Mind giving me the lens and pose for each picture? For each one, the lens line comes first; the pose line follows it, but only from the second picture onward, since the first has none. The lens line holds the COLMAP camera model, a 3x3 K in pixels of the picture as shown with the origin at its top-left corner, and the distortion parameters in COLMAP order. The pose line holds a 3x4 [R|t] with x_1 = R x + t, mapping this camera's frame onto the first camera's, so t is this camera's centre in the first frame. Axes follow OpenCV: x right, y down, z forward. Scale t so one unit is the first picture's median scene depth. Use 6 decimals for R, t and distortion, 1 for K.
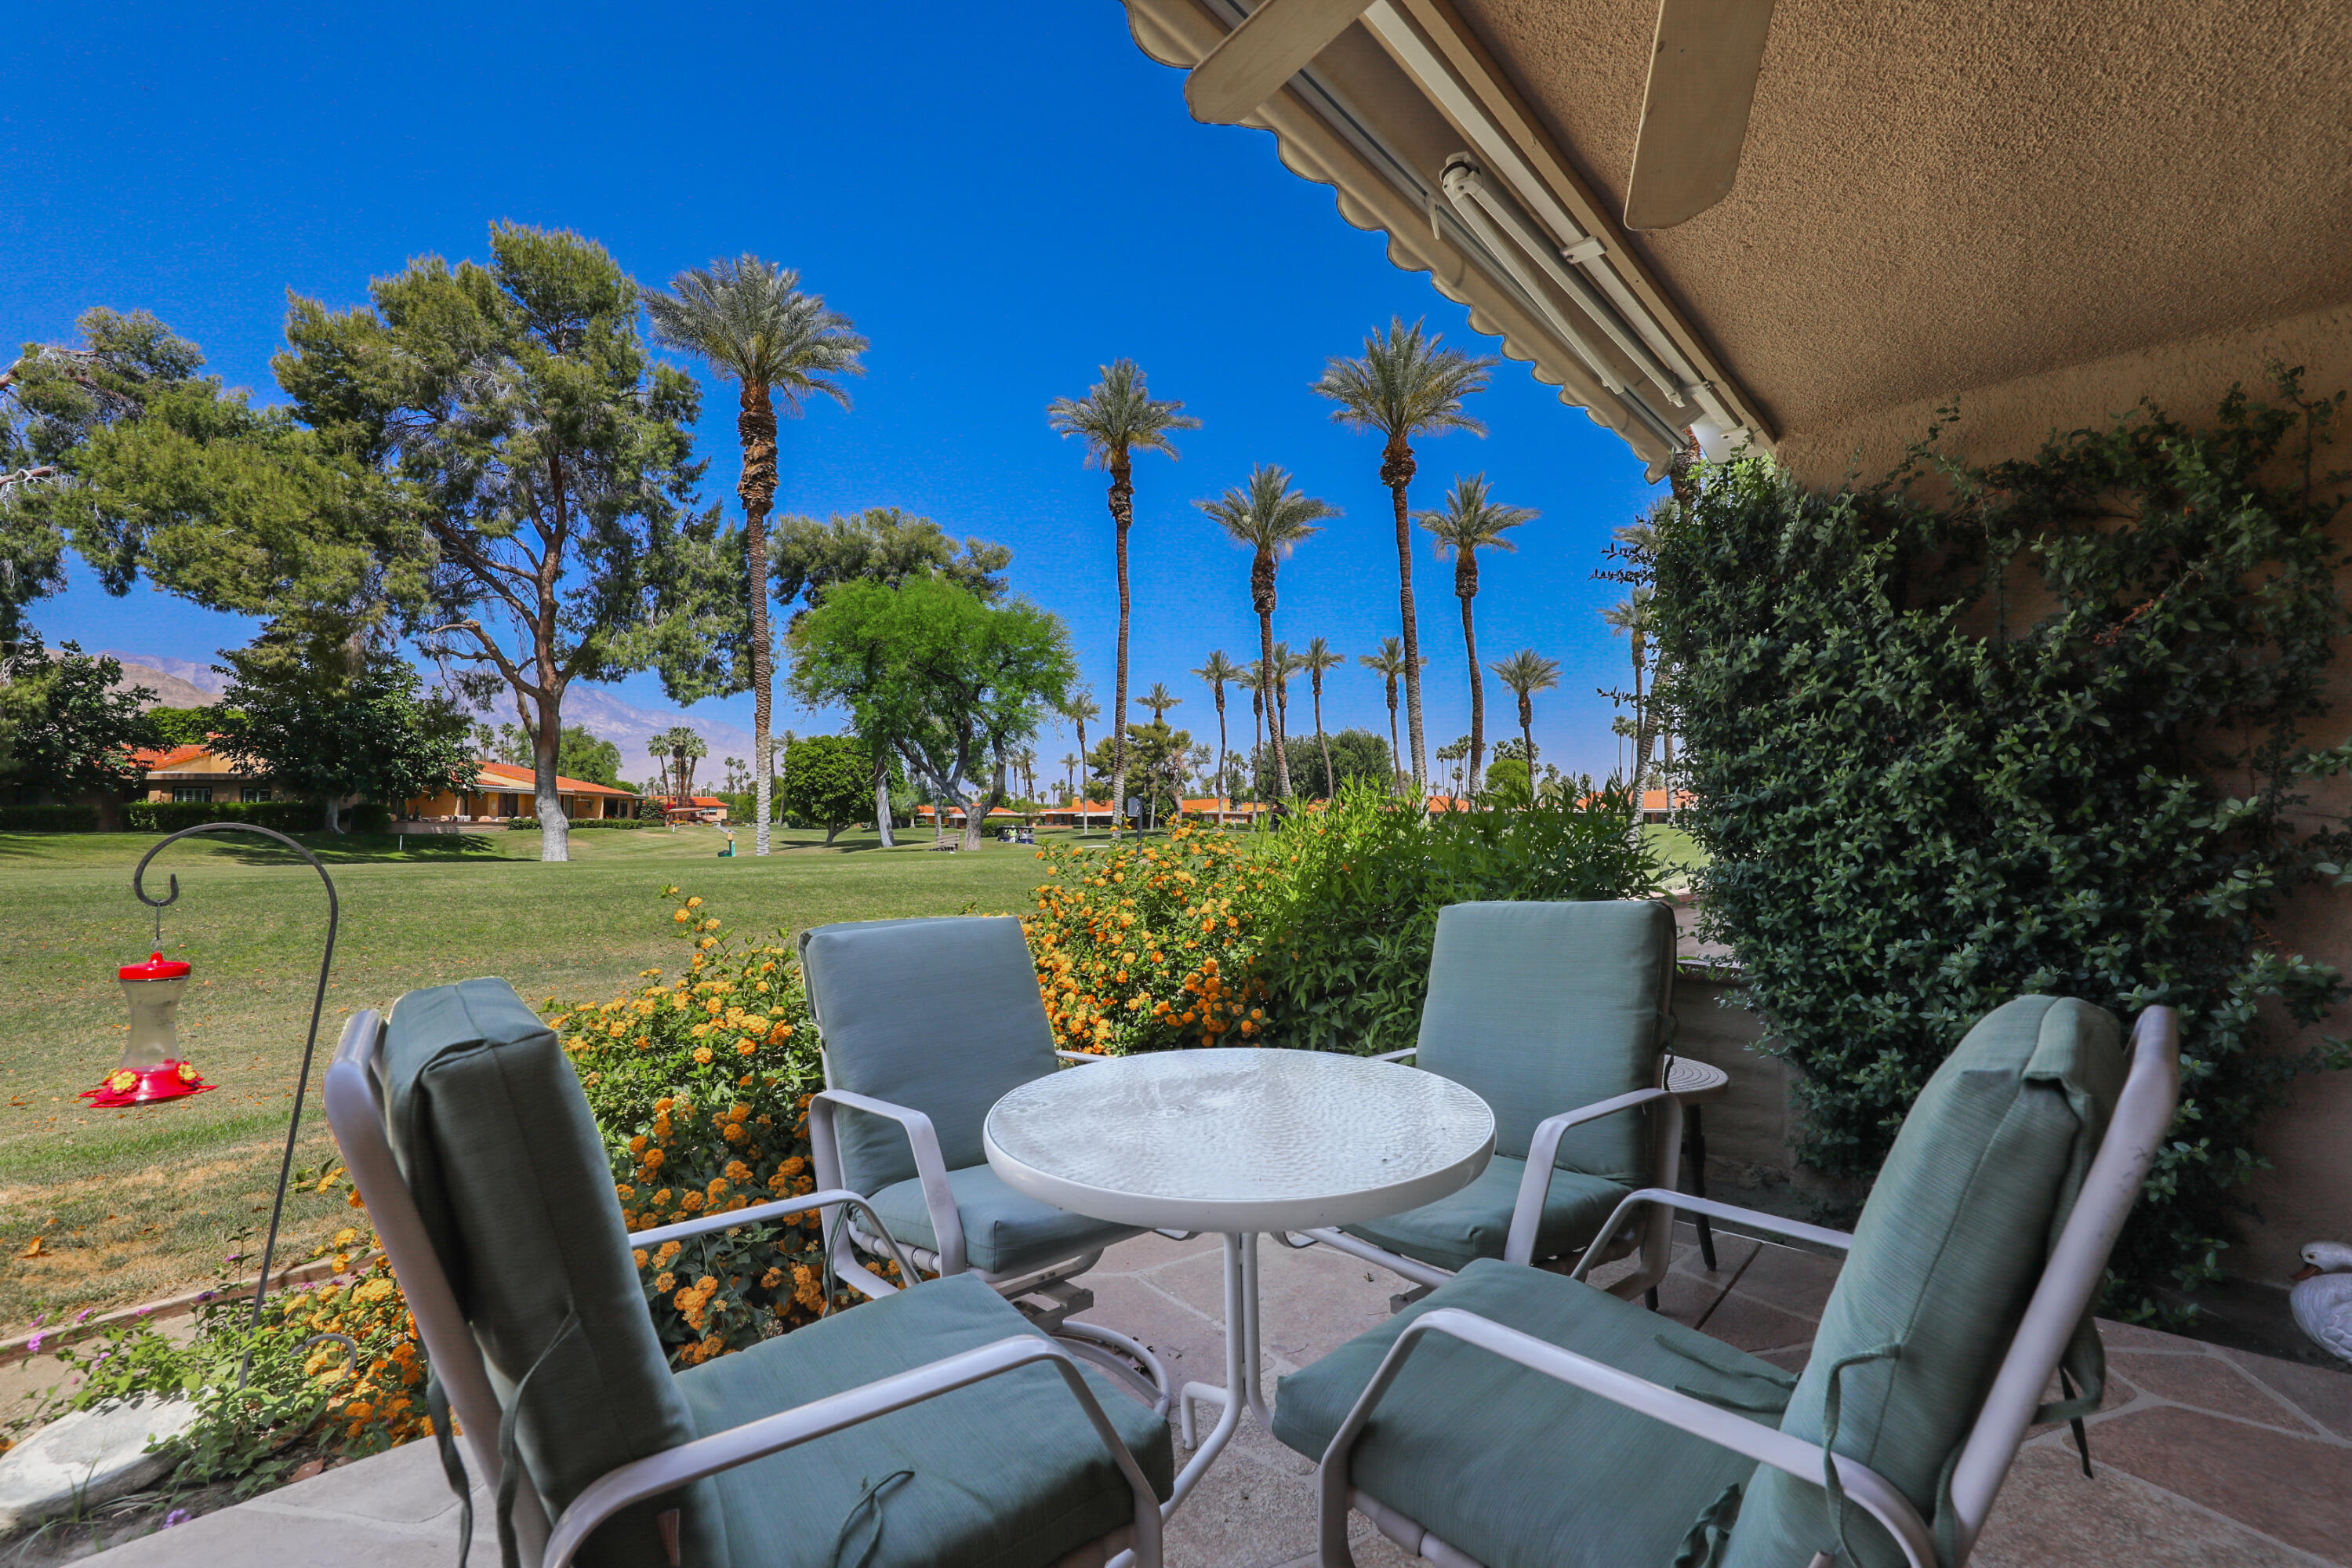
lens RADIAL K [[1011.5, 0, 1166.8], [0, 1011.5, 779.7], [0, 0, 1]] dist [0.002278, 0.001889]
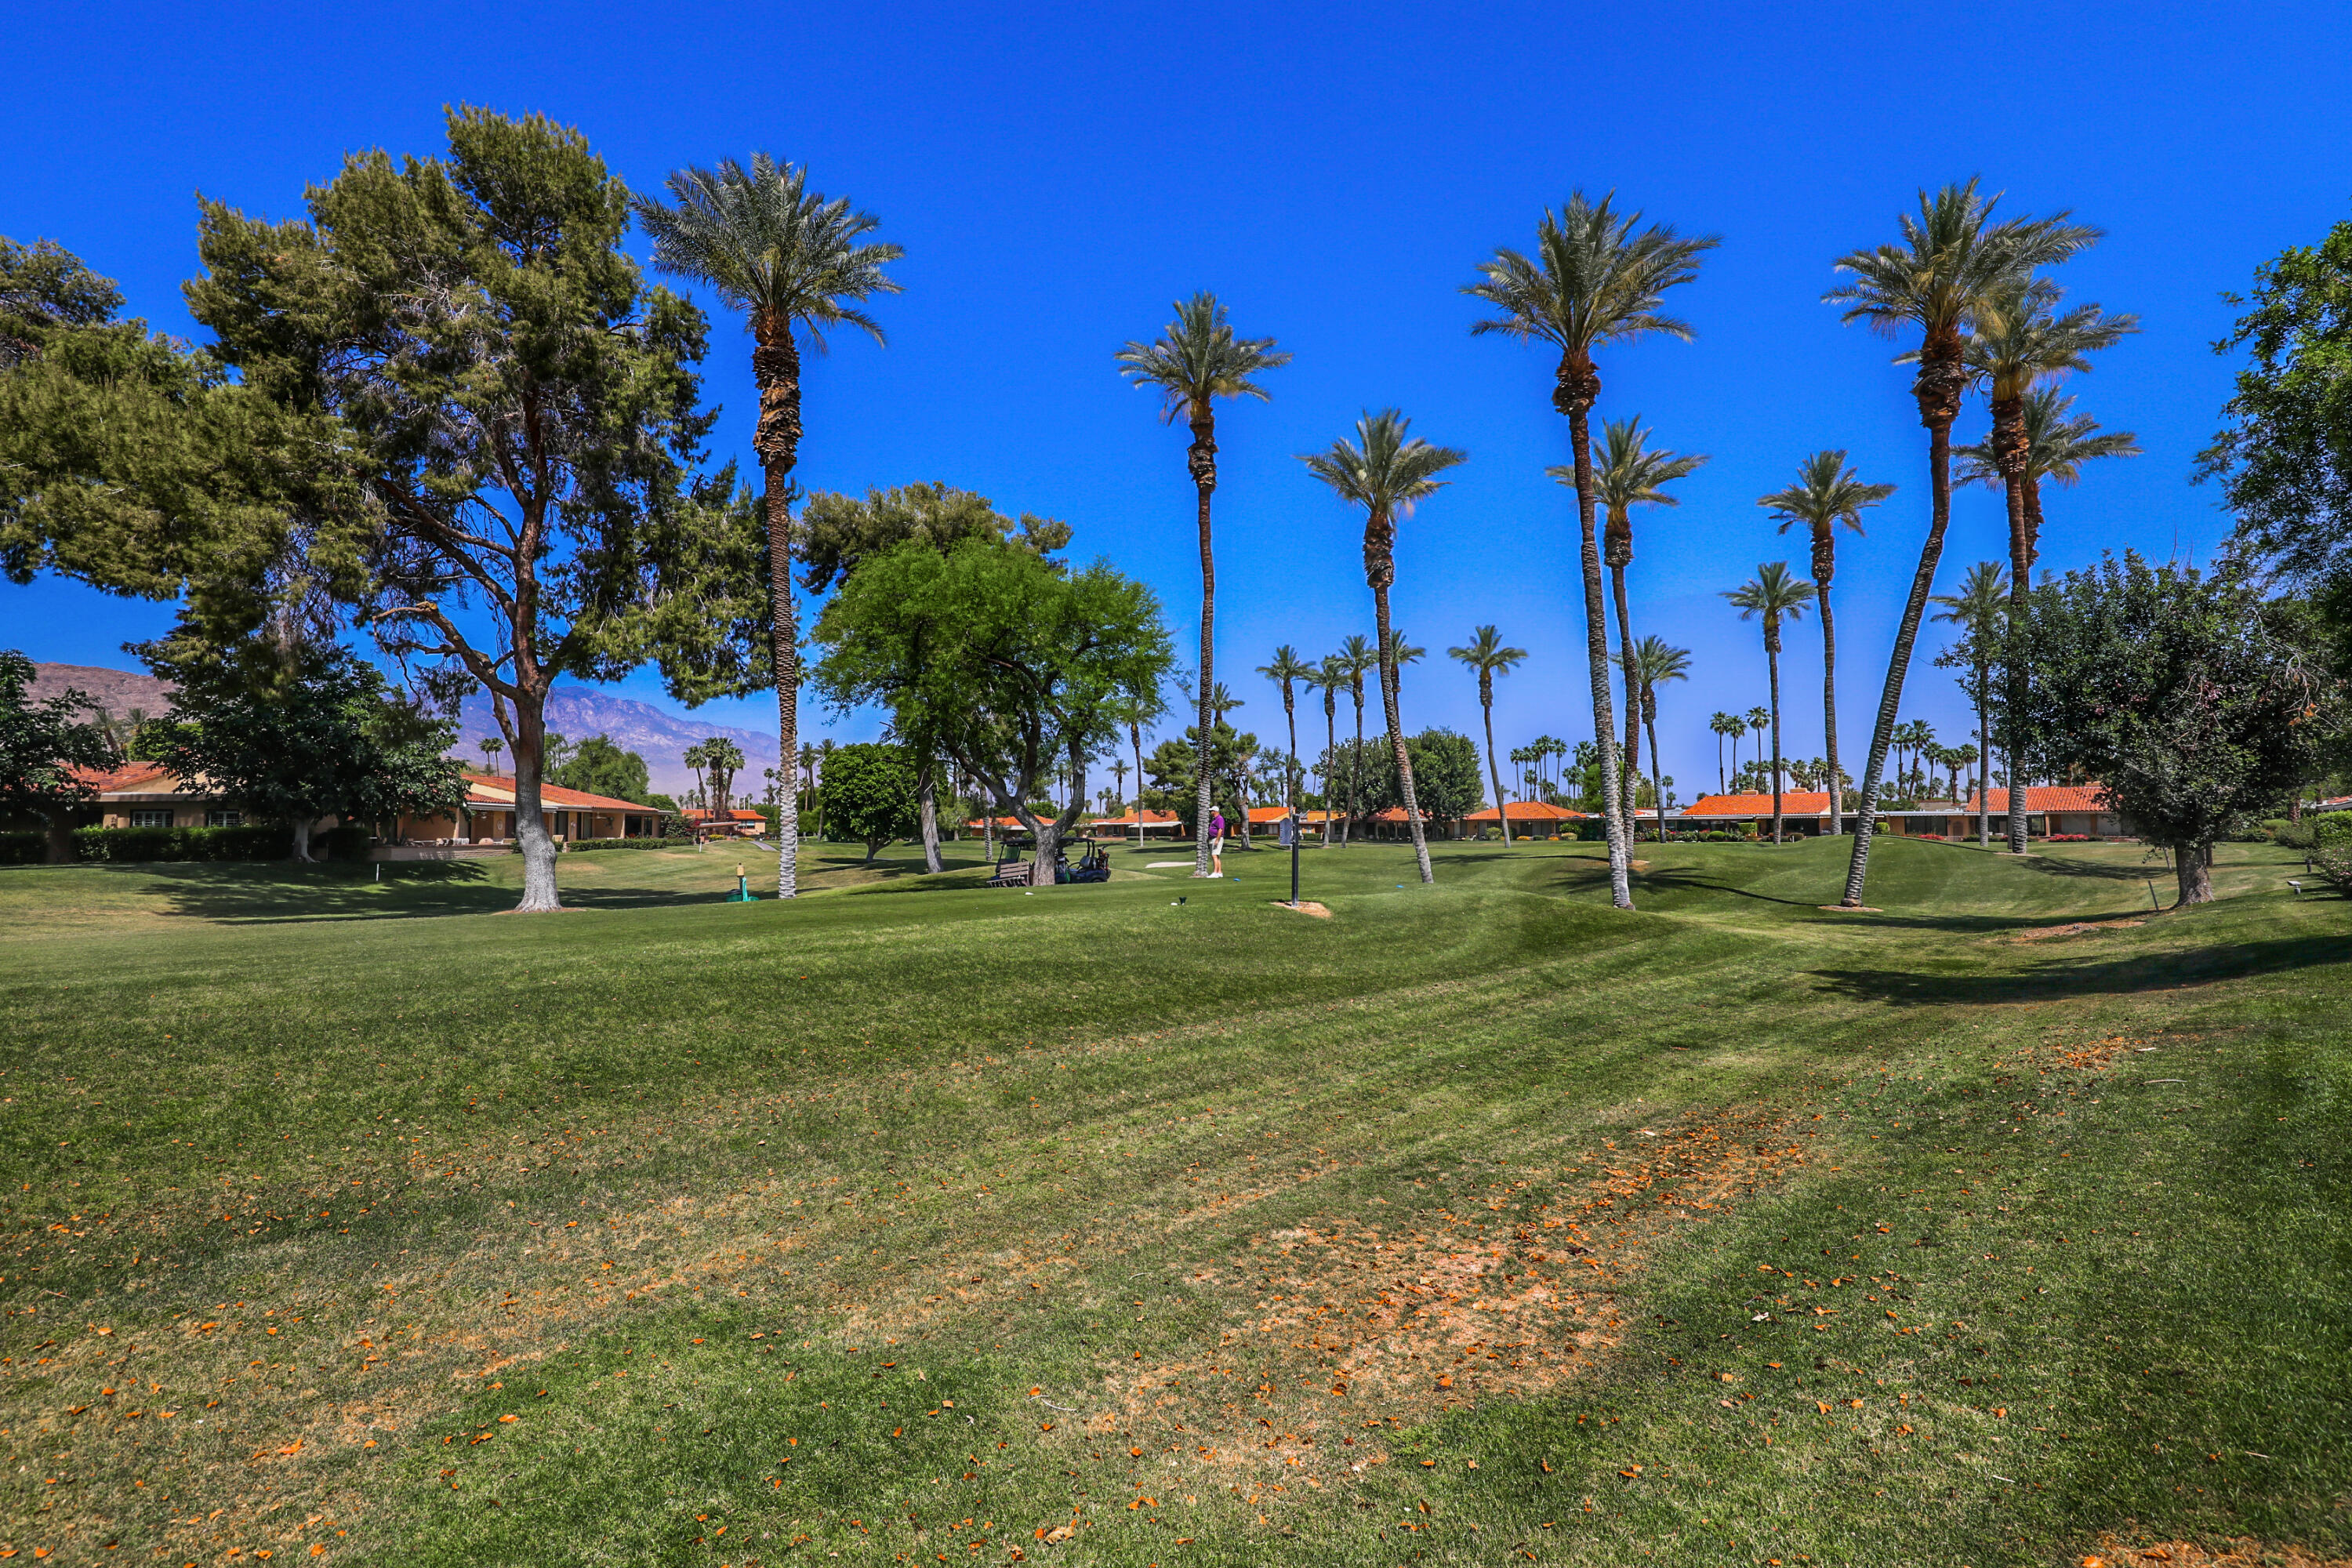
lens RADIAL K [[1035.8, 0, 1153.9], [0, 1035.8, 781.7], [0, 0, 1]] dist [0.002287, -0.002162]
pose [[0.998448, -0.011099, -0.054572, -0.055350], [0.010853, 0.999930, -0.004811, -0.003974], [0.054621, 0.004211, 0.998498, 0.174115]]
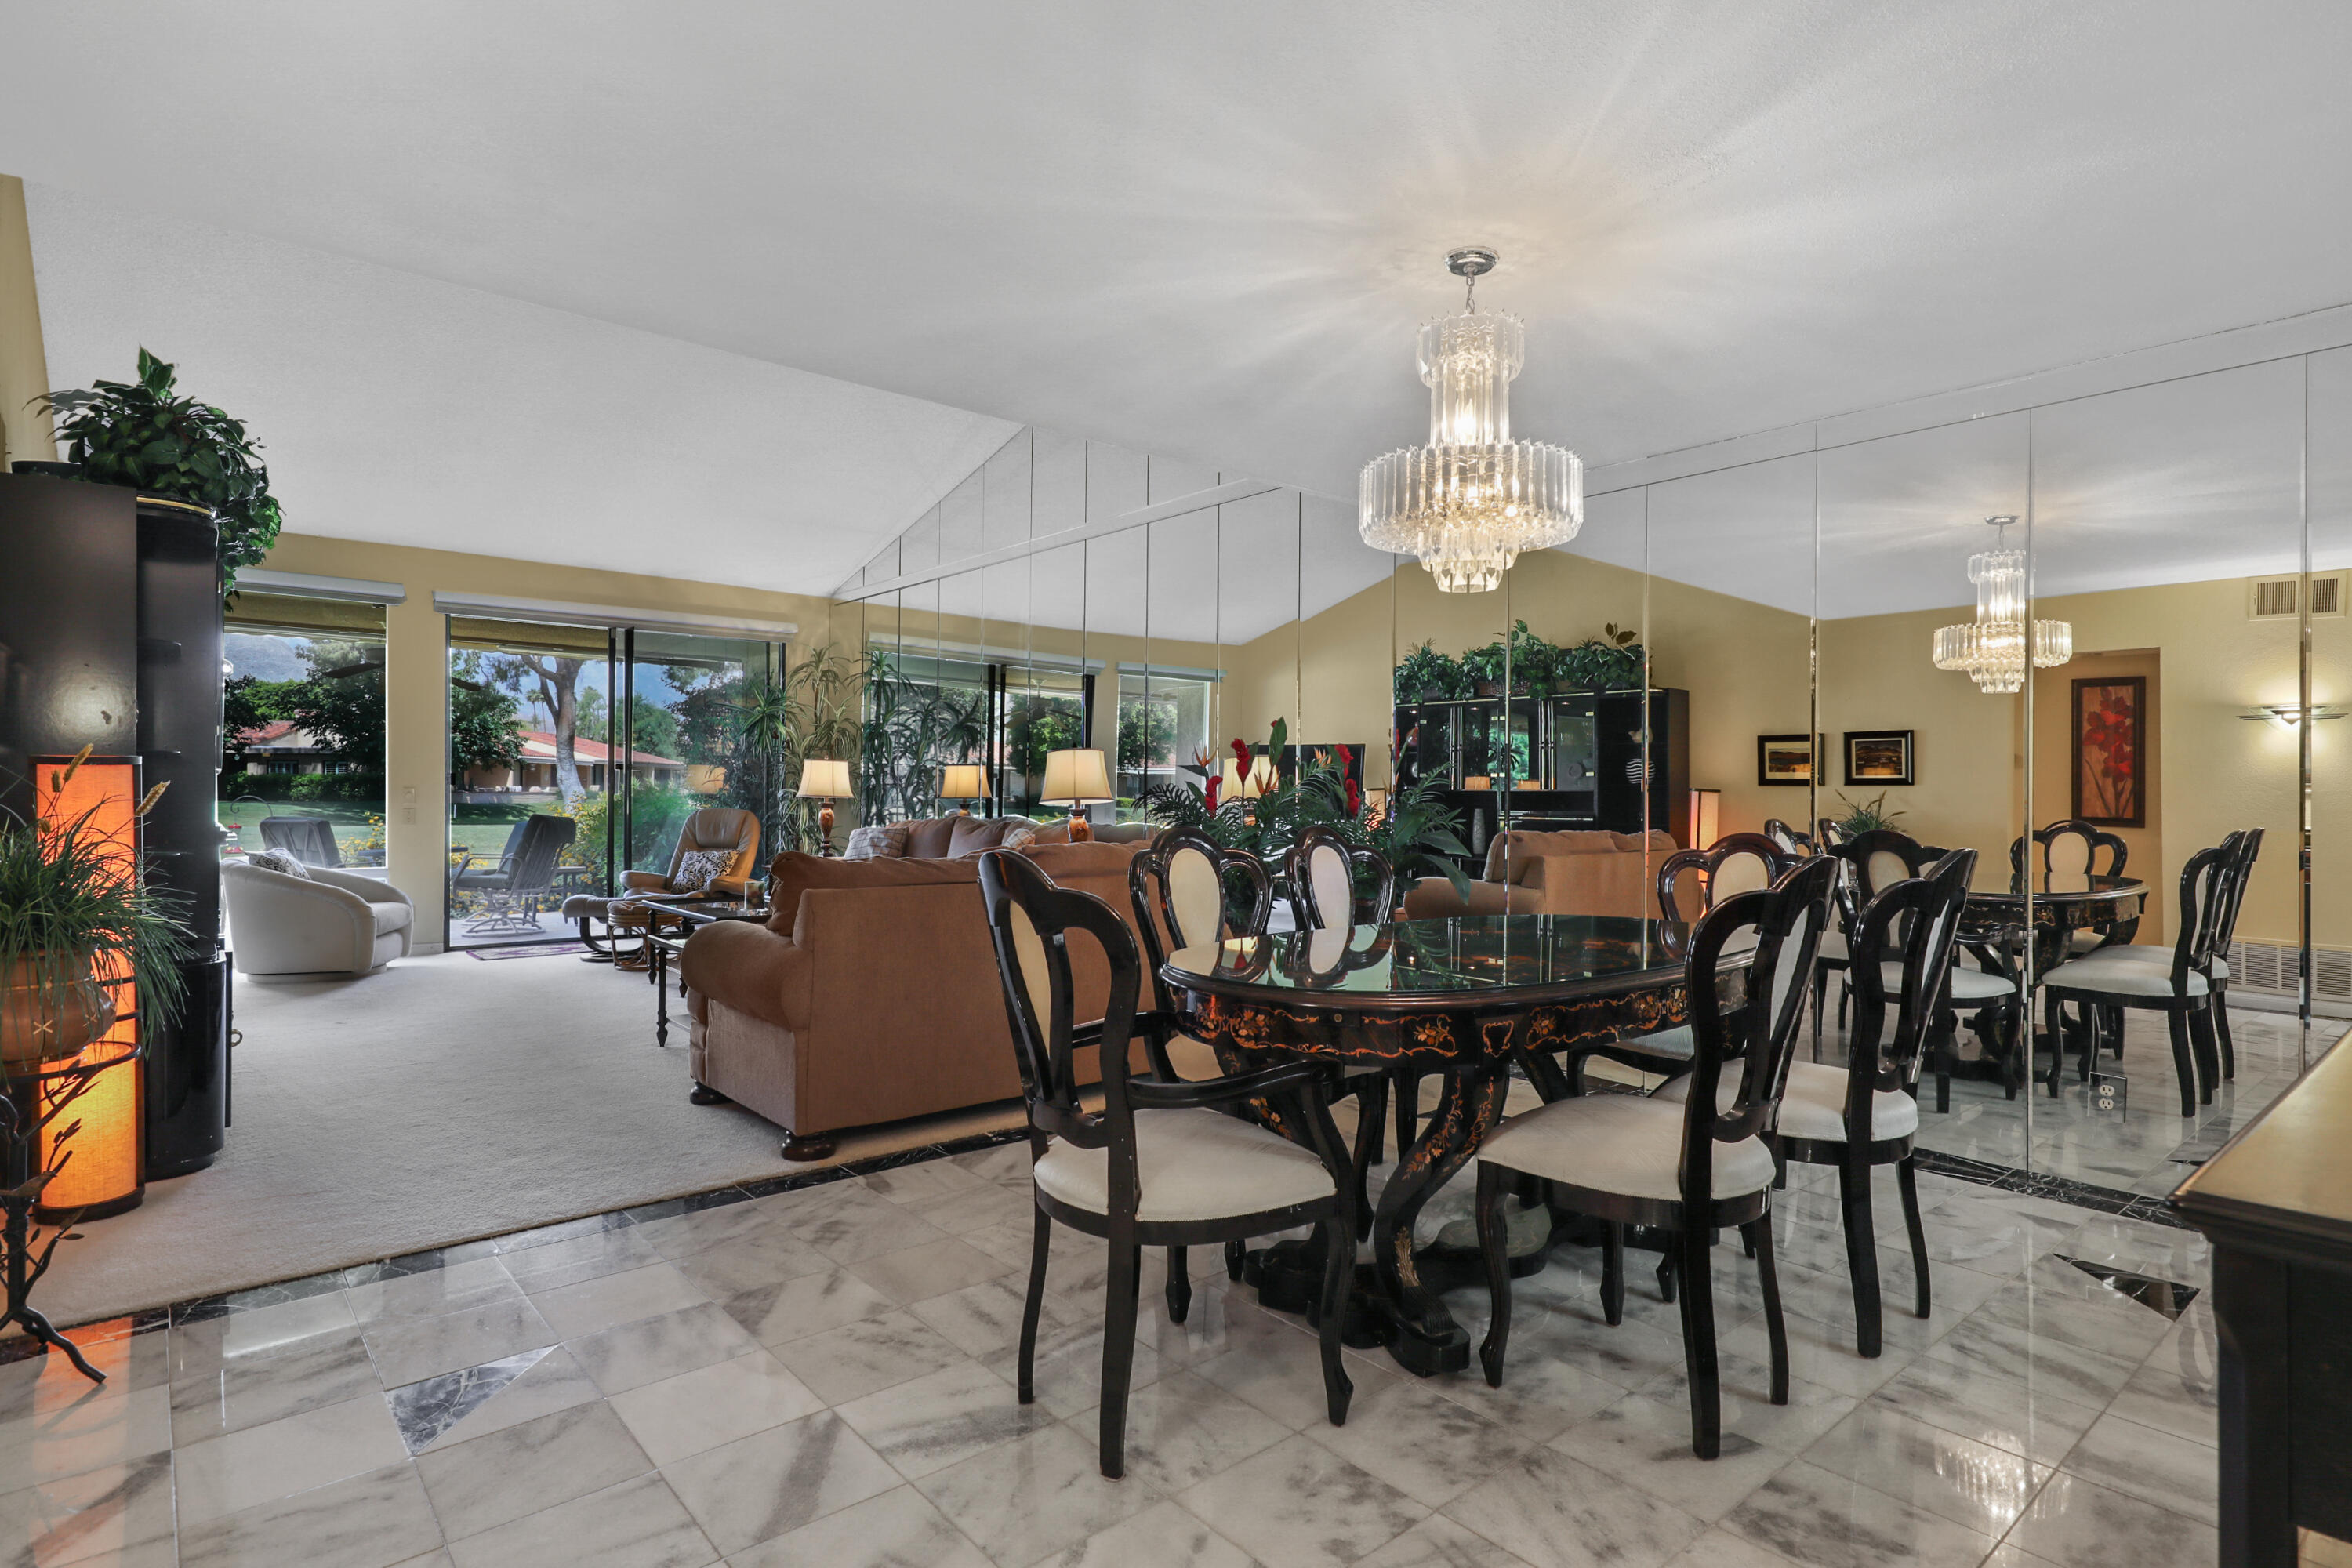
lens RADIAL K [[1189.3, 0, 1170.6], [0, 1189.3, 771.1], [0, 0, 1]] dist [0.002096, 0.001379]
pose [[0.990812, 0.000657, -0.135245, 0.195601], [0.002594, 0.999712, 0.023862, -0.009747], [0.135222, -0.023994, 0.990525, -0.175887]]
